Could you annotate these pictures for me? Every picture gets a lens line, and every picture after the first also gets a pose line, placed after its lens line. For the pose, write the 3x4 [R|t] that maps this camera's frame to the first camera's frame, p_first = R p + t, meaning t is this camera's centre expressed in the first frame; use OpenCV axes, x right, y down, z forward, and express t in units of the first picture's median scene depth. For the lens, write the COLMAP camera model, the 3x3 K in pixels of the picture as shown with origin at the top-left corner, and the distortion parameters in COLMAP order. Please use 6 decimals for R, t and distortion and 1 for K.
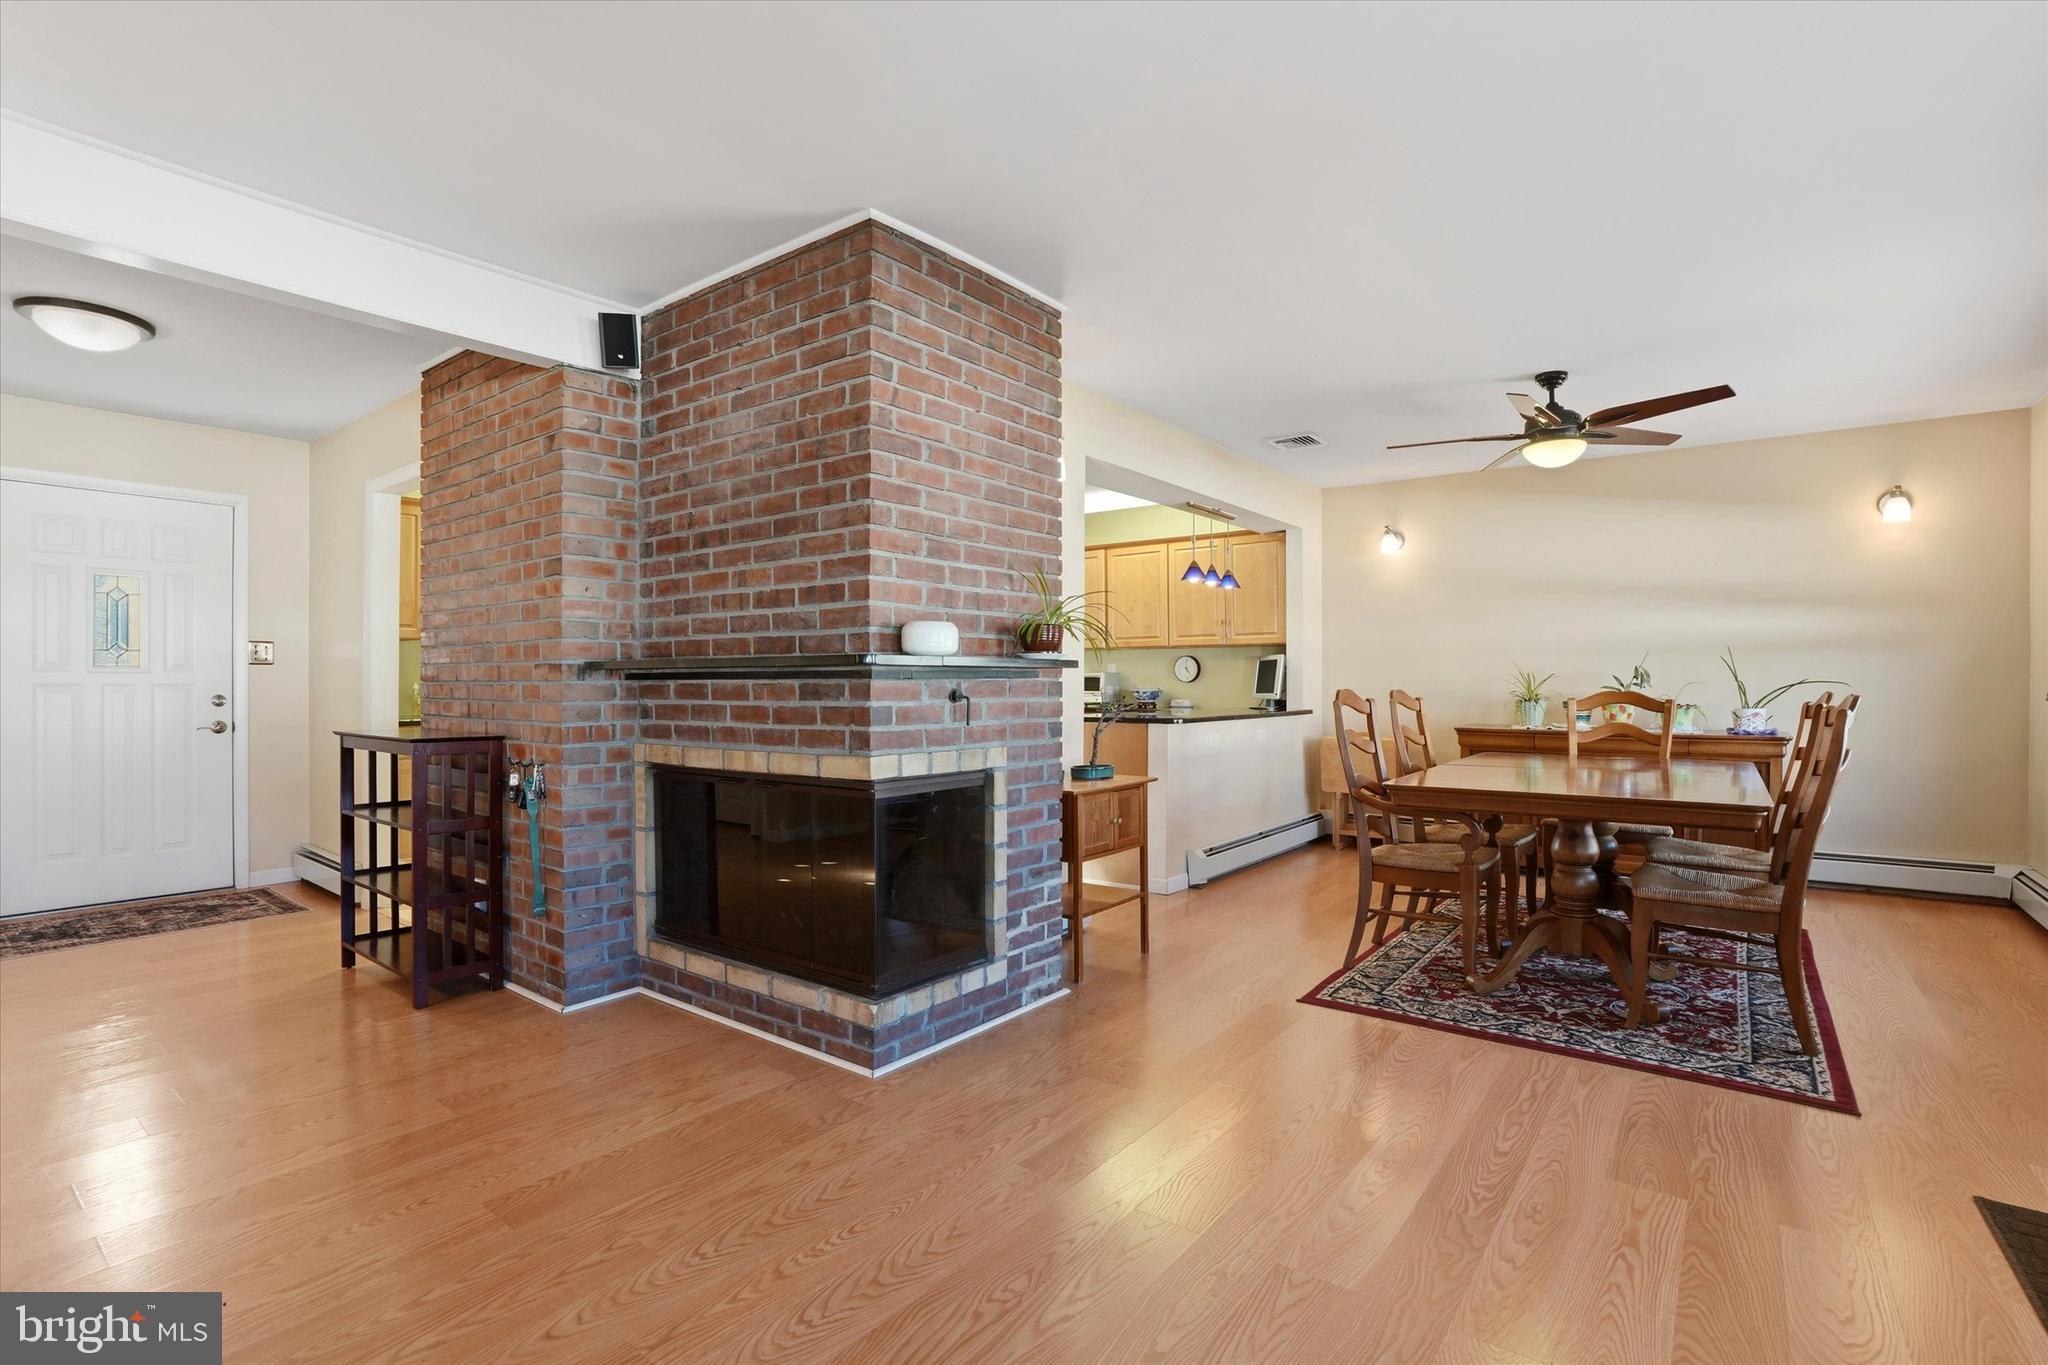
lens RADIAL K [[952.5, 0, 1018.5], [0, 952.5, 681.2], [0, 0, 1]] dist [-0.044601, 0.011308]
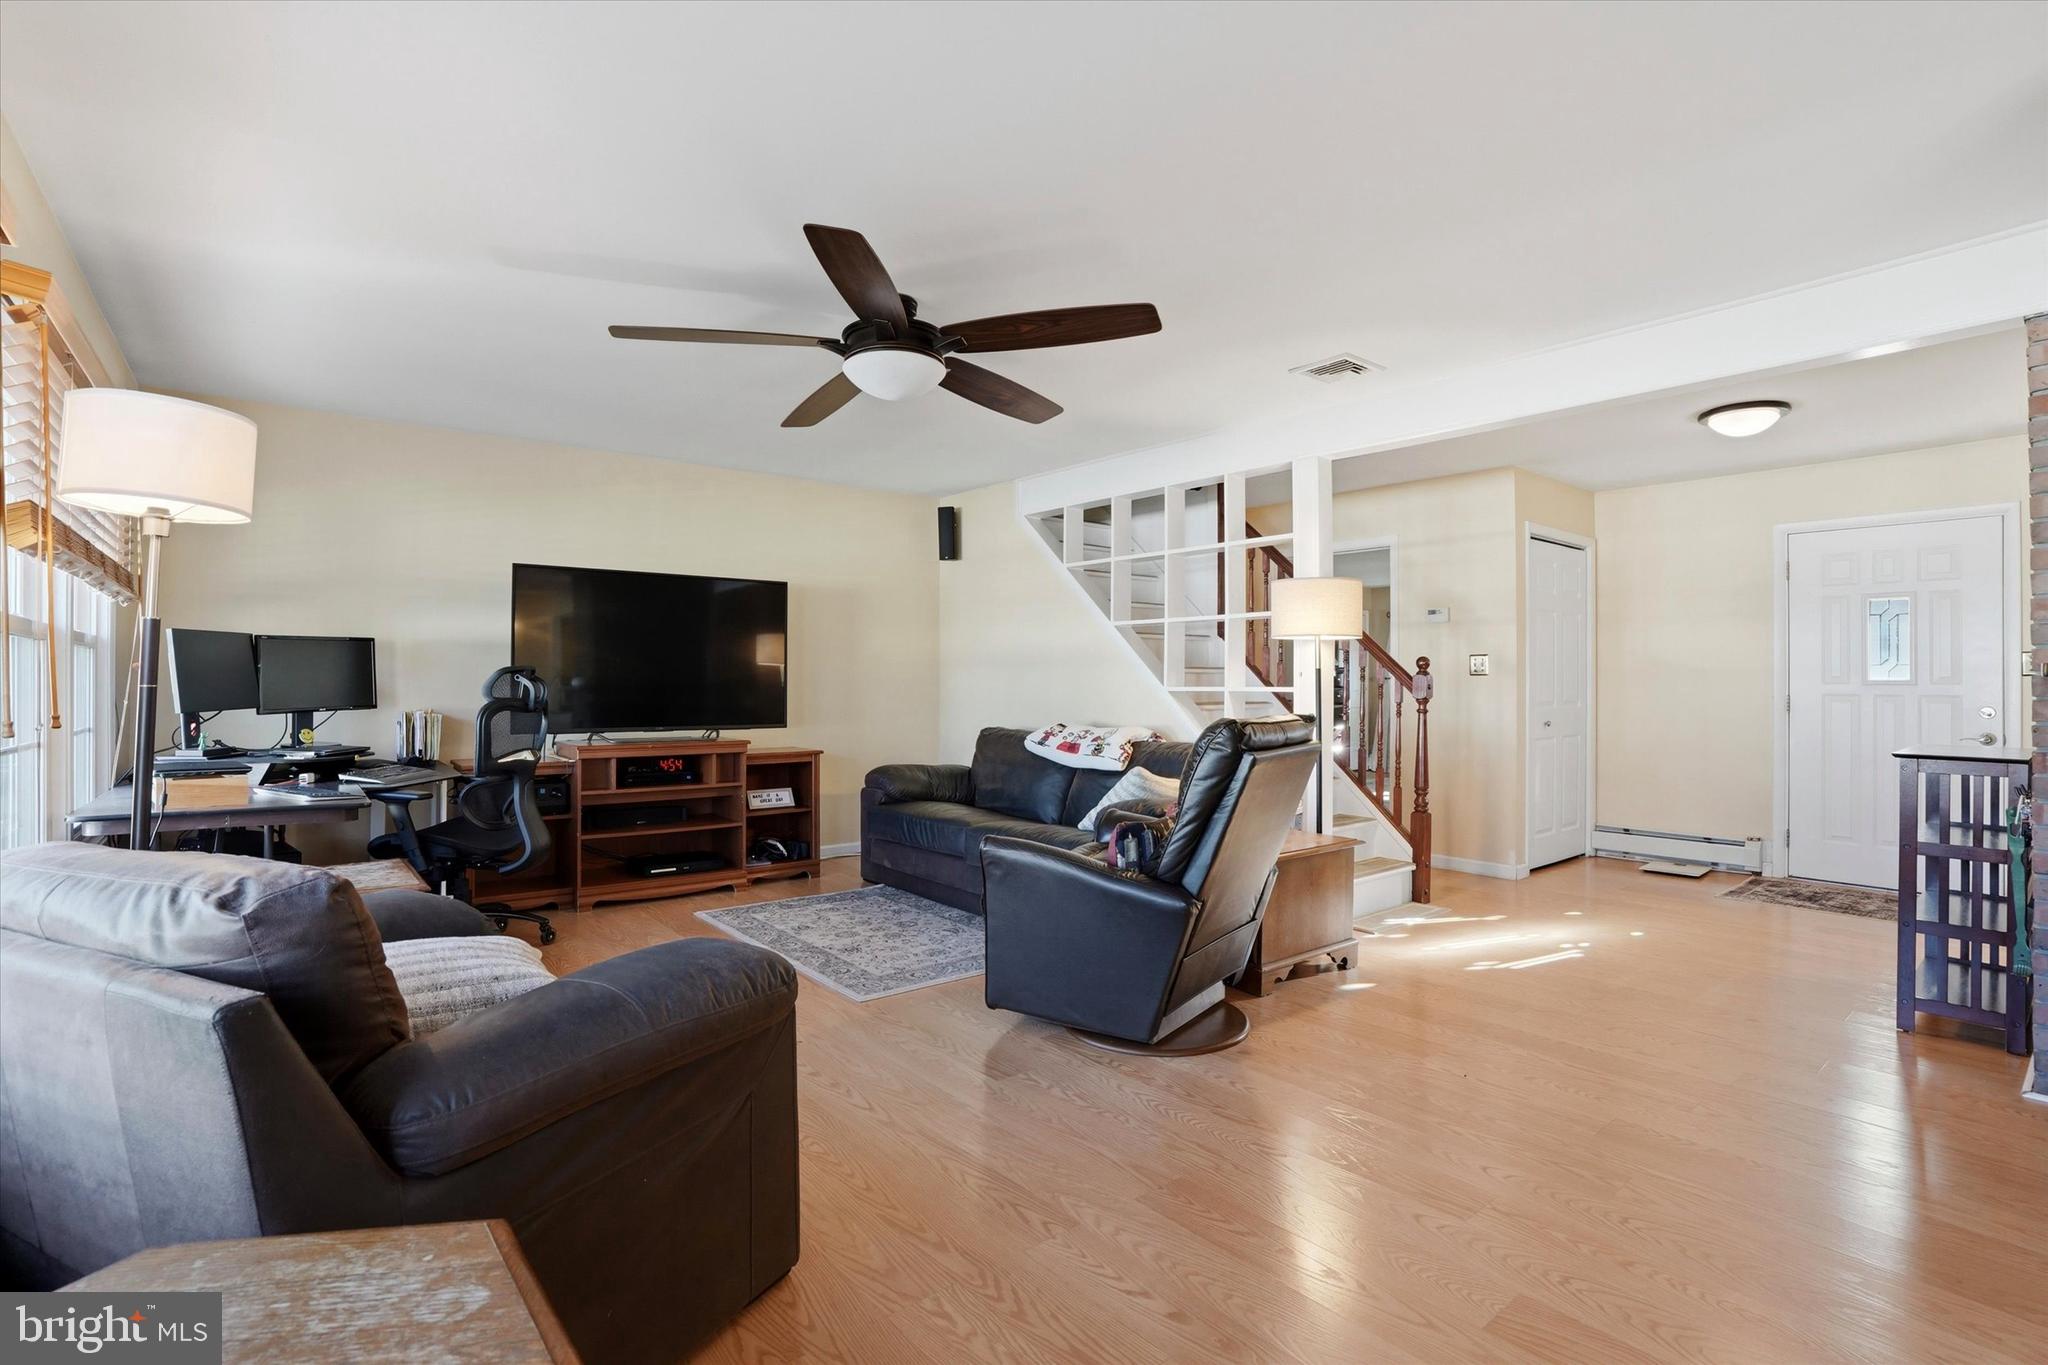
lens RADIAL K [[952.5, 0, 1029.0], [0, 952.5, 681.1], [0, 0, 1]] dist [-0.044601, 0.011308]
pose [[-0.221159, -0.003383, -0.975232, 0.438693], [-0.001930, 0.999994, -0.003031, -0.010197], [0.975236, 0.001212, -0.221164, 0.273888]]
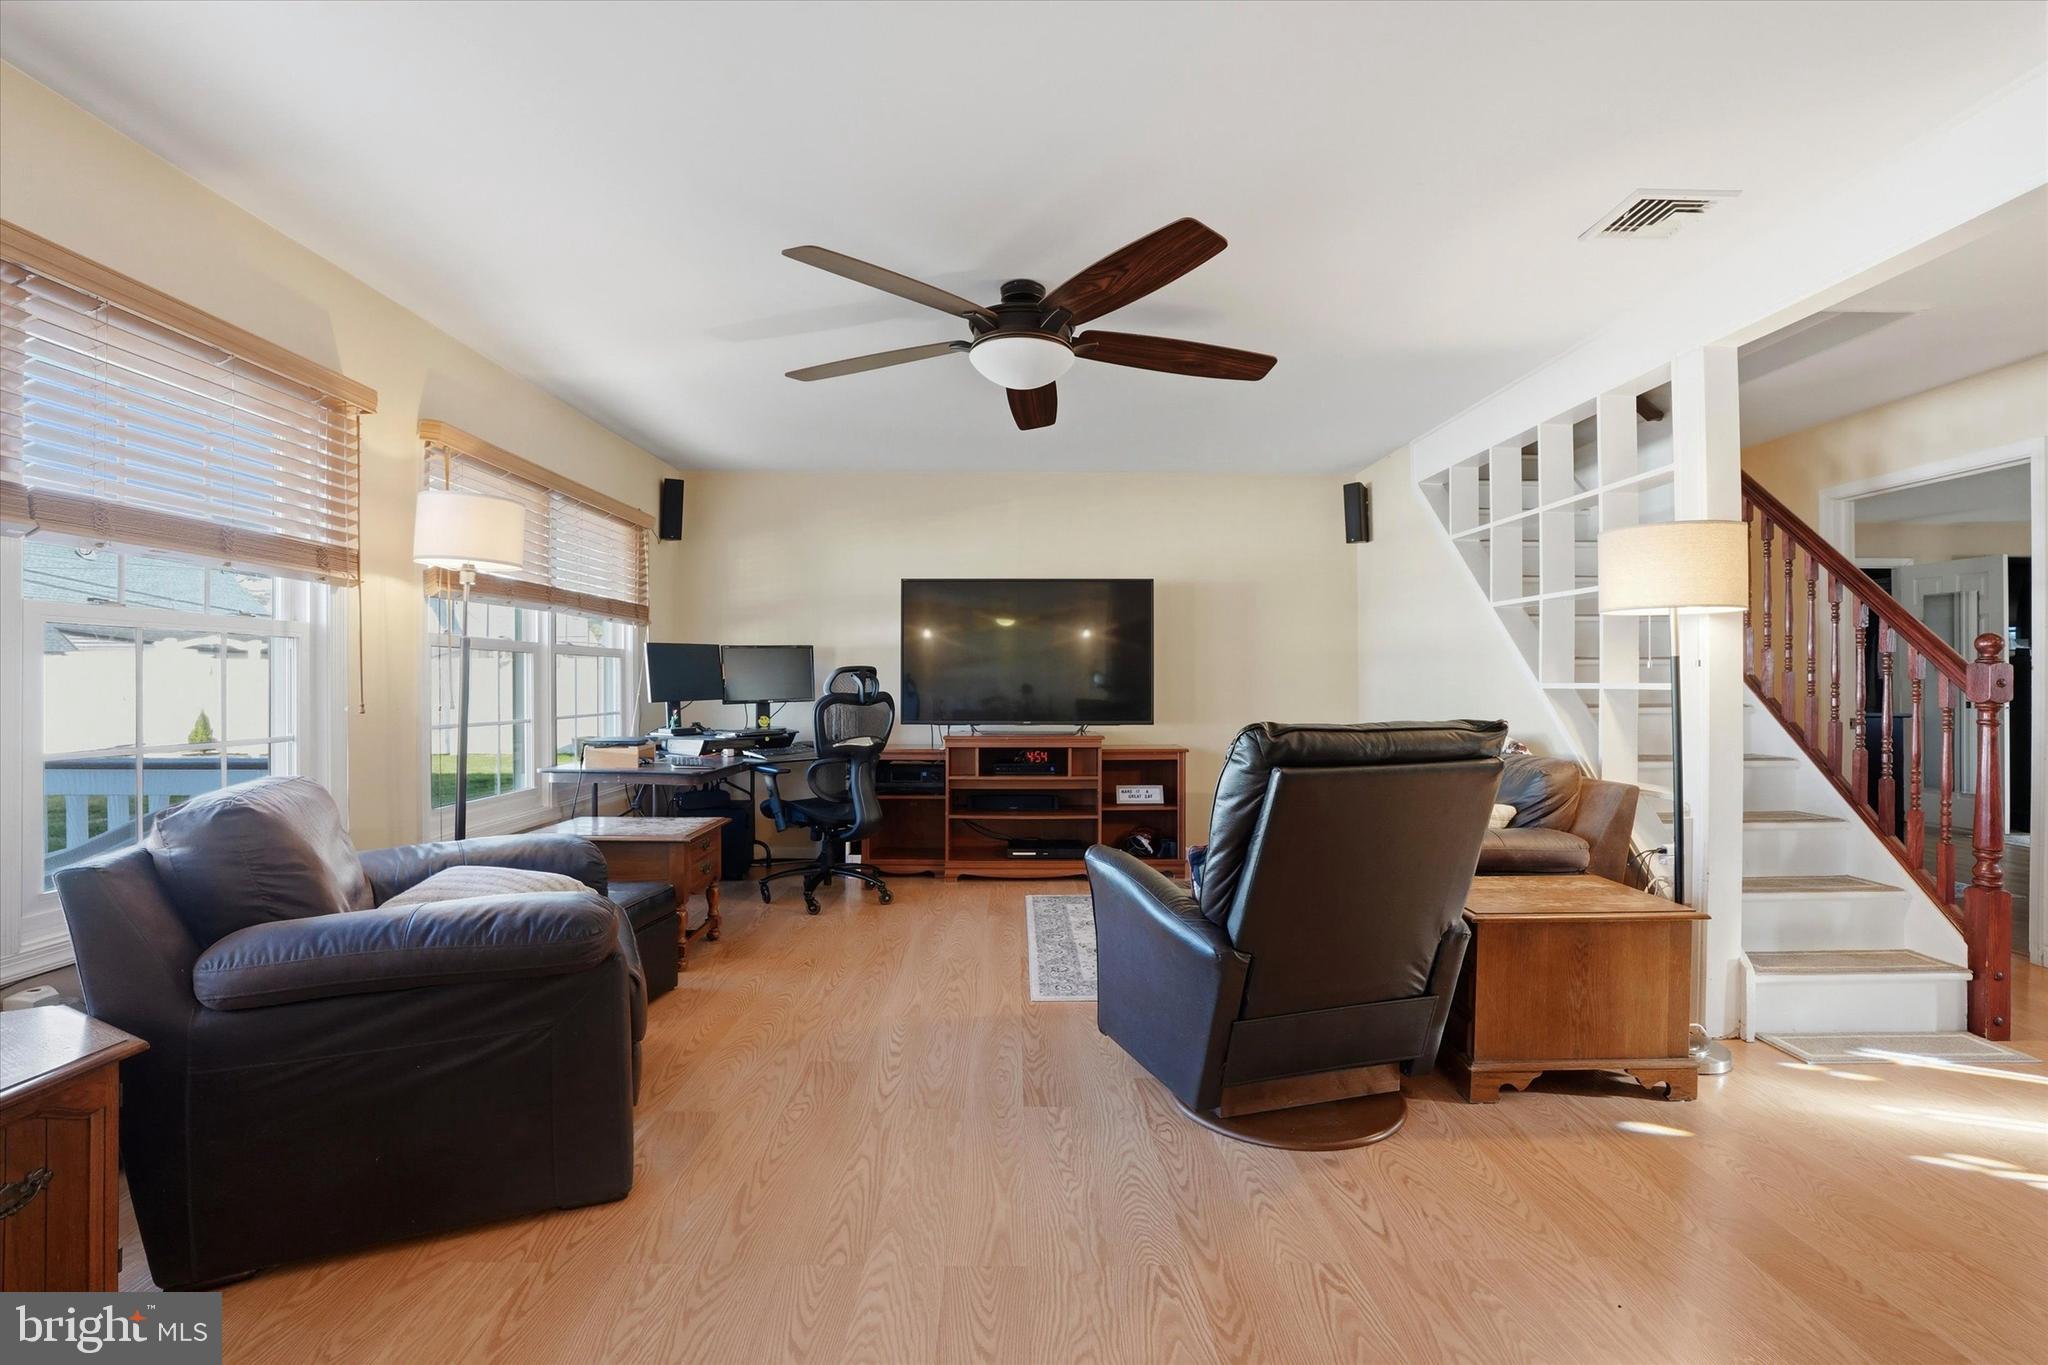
lens RADIAL K [[952.5, 0, 1033.4], [0, 952.5, 681.4], [0, 0, 1]] dist [-0.044601, 0.011308]
pose [[-0.777833, -0.000136, -0.628471, 0.136215], [0.000144, 1.000000, -0.000394, -0.008649], [0.628471, -0.000397, -0.777833, 0.638514]]
